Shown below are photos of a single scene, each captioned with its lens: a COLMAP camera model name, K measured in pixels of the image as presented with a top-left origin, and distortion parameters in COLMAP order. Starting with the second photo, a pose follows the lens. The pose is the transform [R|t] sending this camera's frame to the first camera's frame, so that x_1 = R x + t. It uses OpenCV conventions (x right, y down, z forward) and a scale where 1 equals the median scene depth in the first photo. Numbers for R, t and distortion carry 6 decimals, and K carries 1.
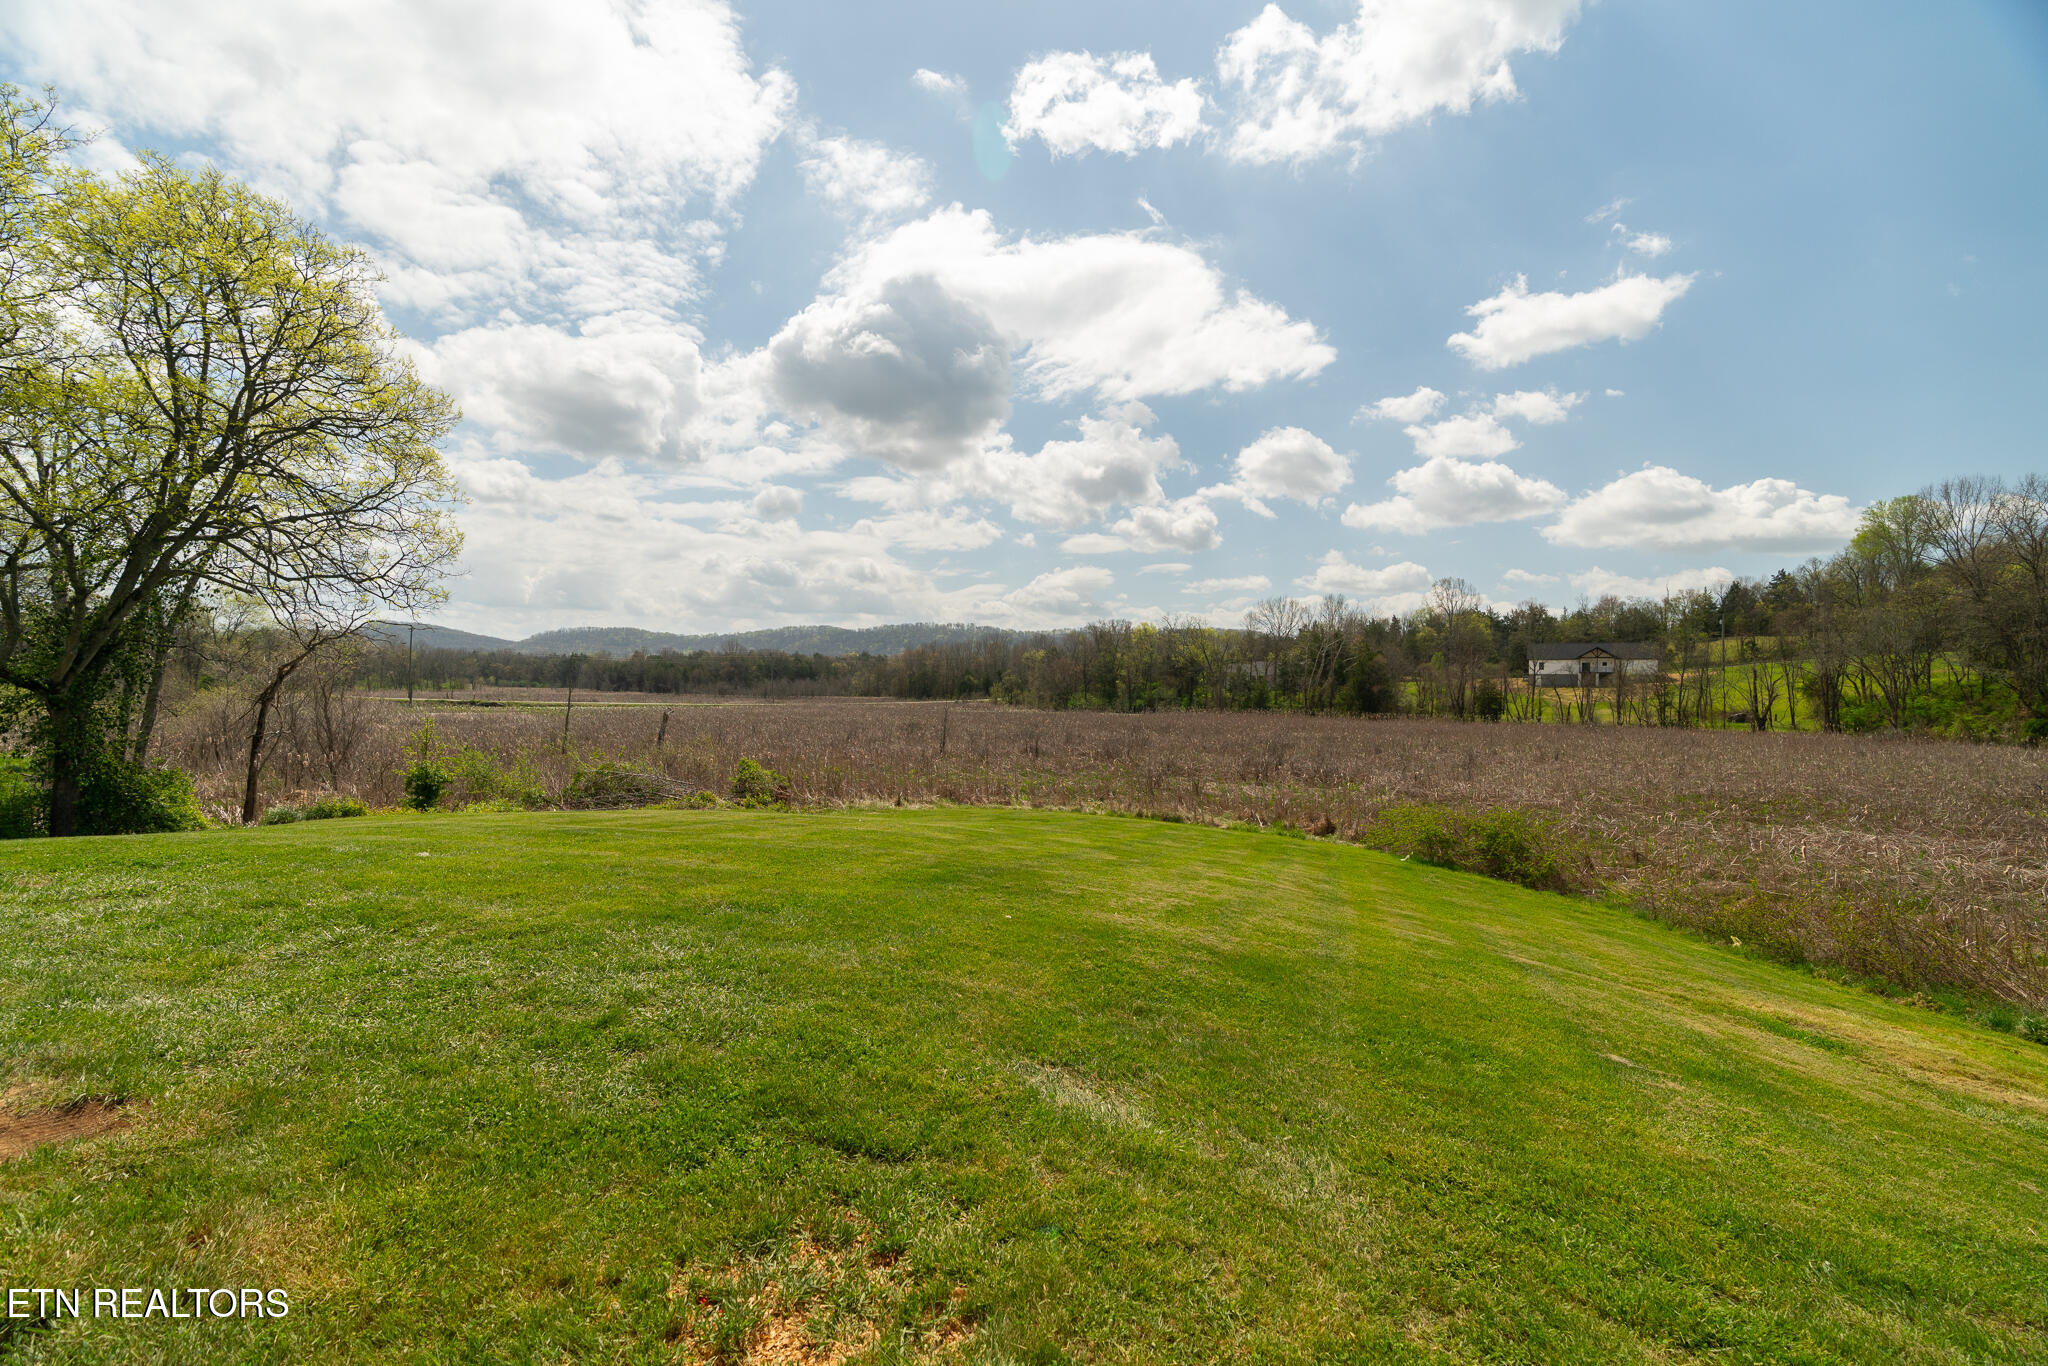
lens RADIAL K [[928.6, 0, 1026.7], [0, 928.6, 683.8], [0, 0, 1]] dist [-0.014943, 0.001395]
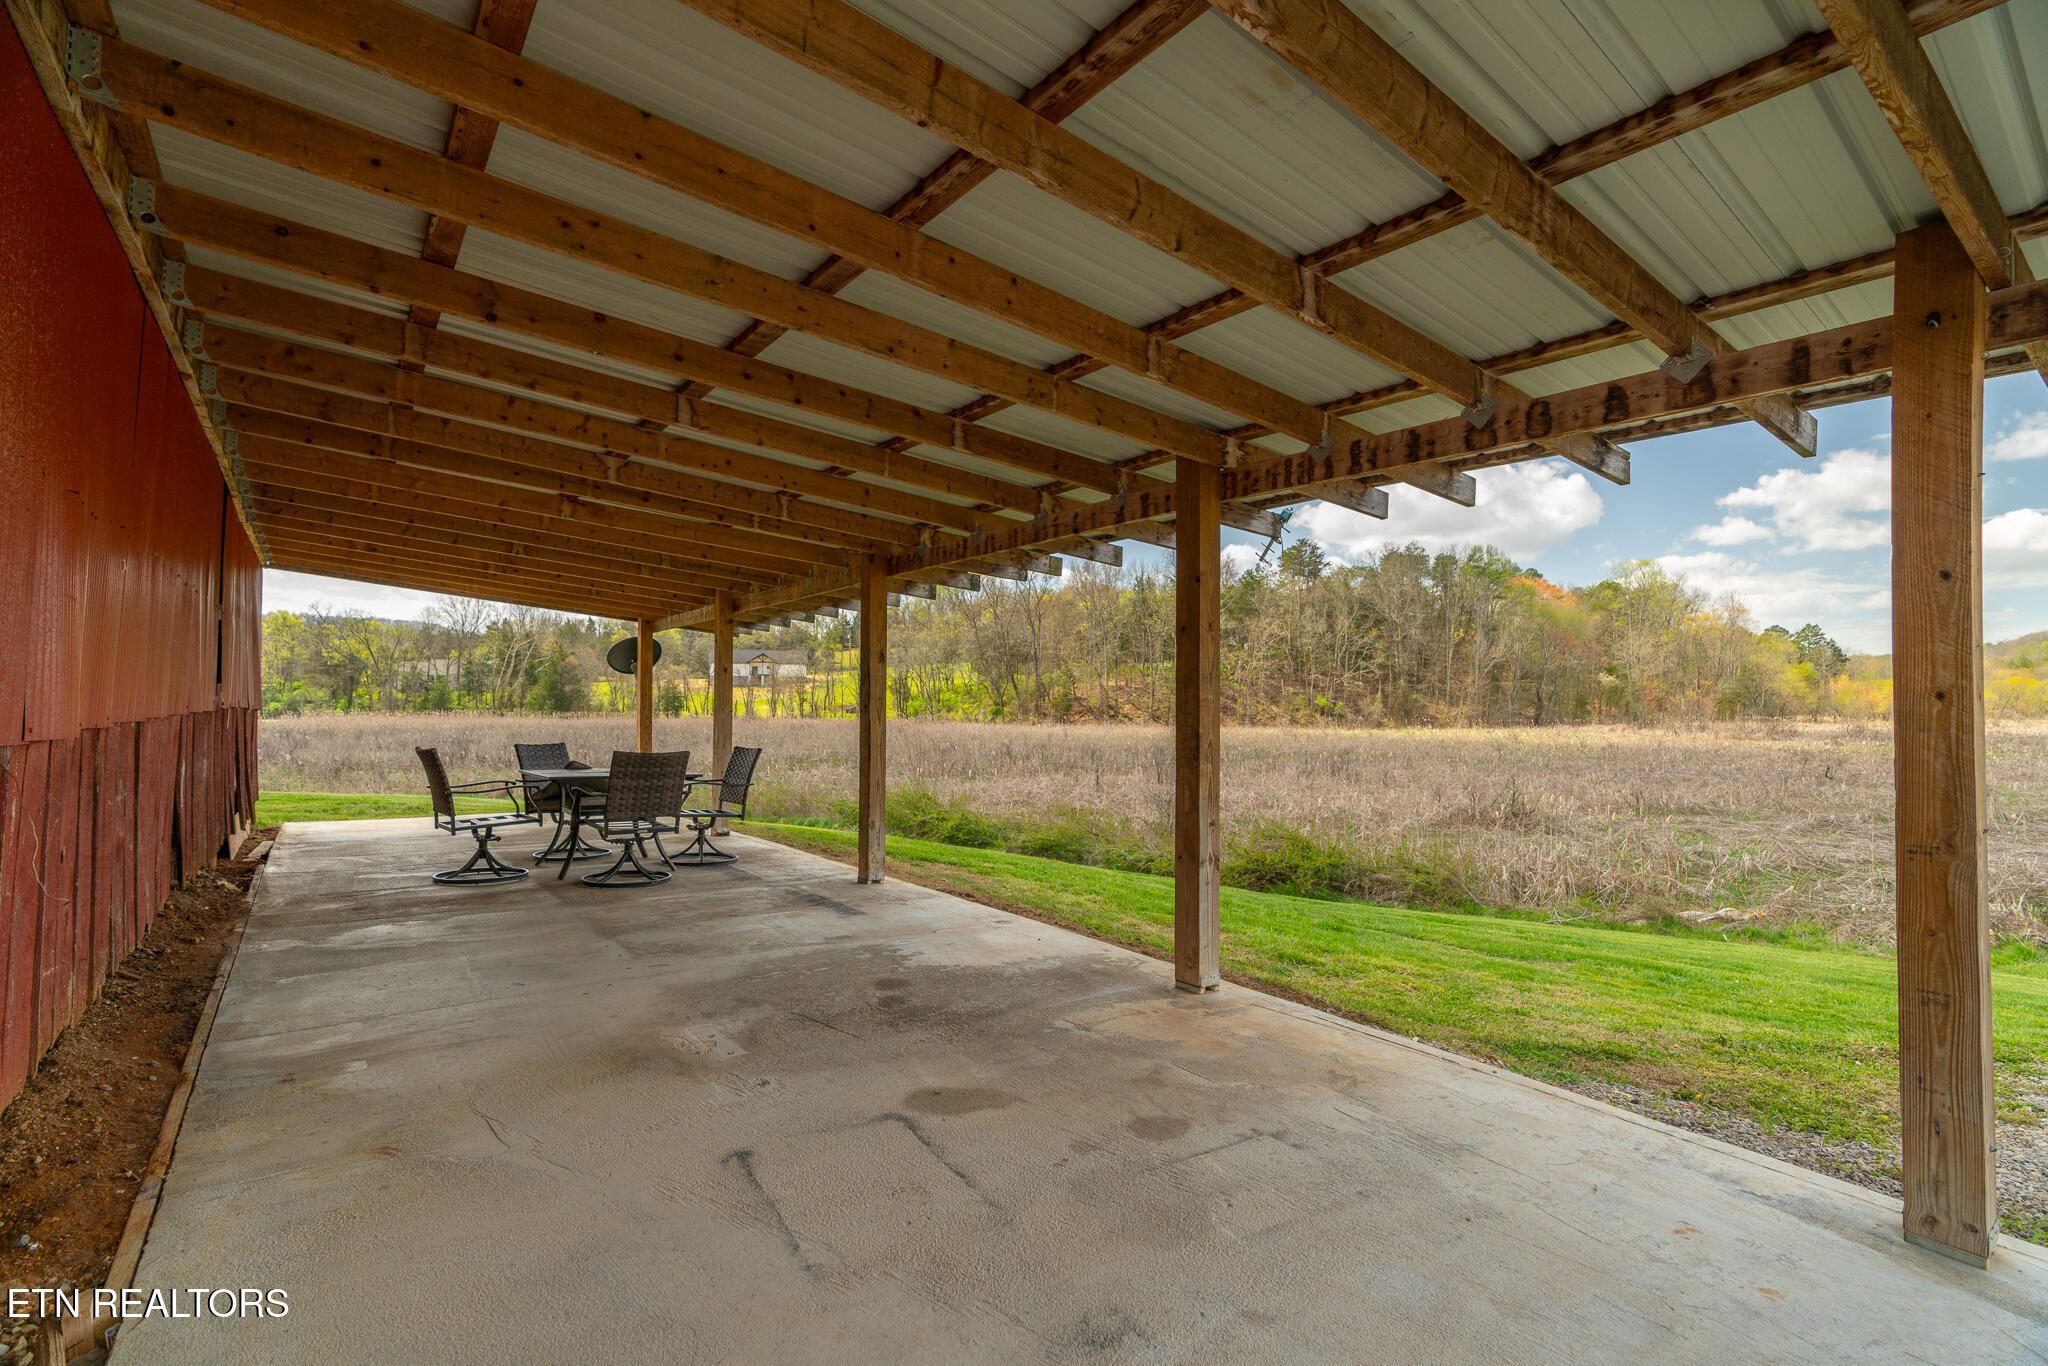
lens RADIAL K [[928.6, 0, 1024.4], [0, 928.6, 681.7], [0, 0, 1]] dist [-0.014943, 0.001395]
pose [[0.688491, 0.002712, 0.725240, -0.019176], [-0.001282, 0.999996, -0.002522, -0.000424], [-0.725244, 0.000806, 0.688491, -0.072655]]
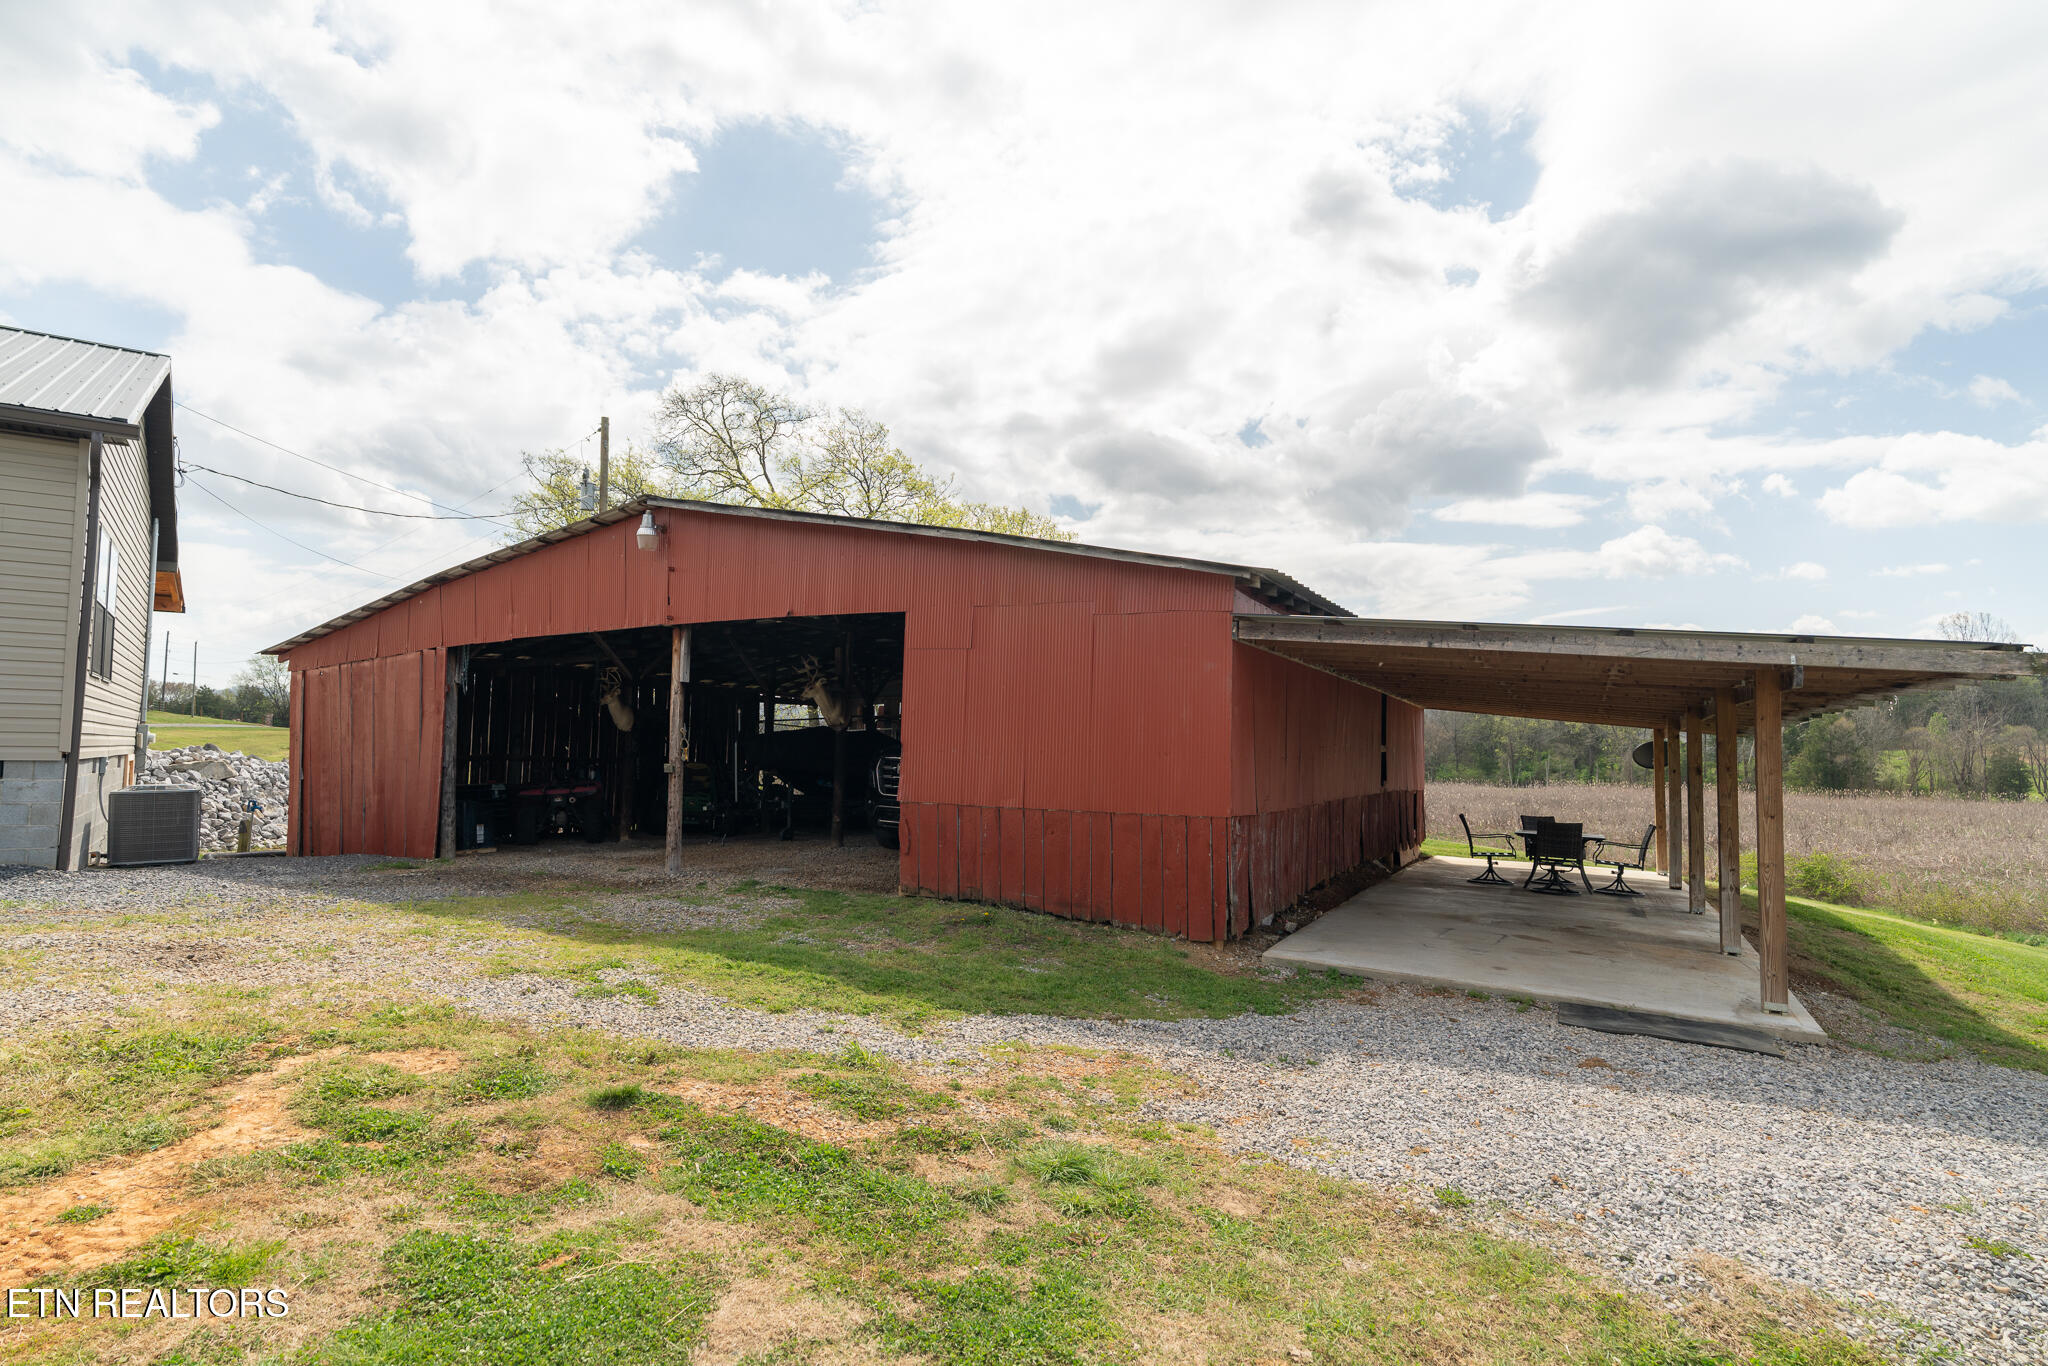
lens RADIAL K [[1064.3, 0, 1021.9], [0, 1064.3, 686.8], [0, 0, 1]] dist [-0.012118, 0.003618]
pose [[0.949528, -0.020137, -0.313035, -0.016538], [0.001080, 0.998141, -0.060930, -0.002422], [0.313681, 0.057517, 0.947785, -0.112687]]
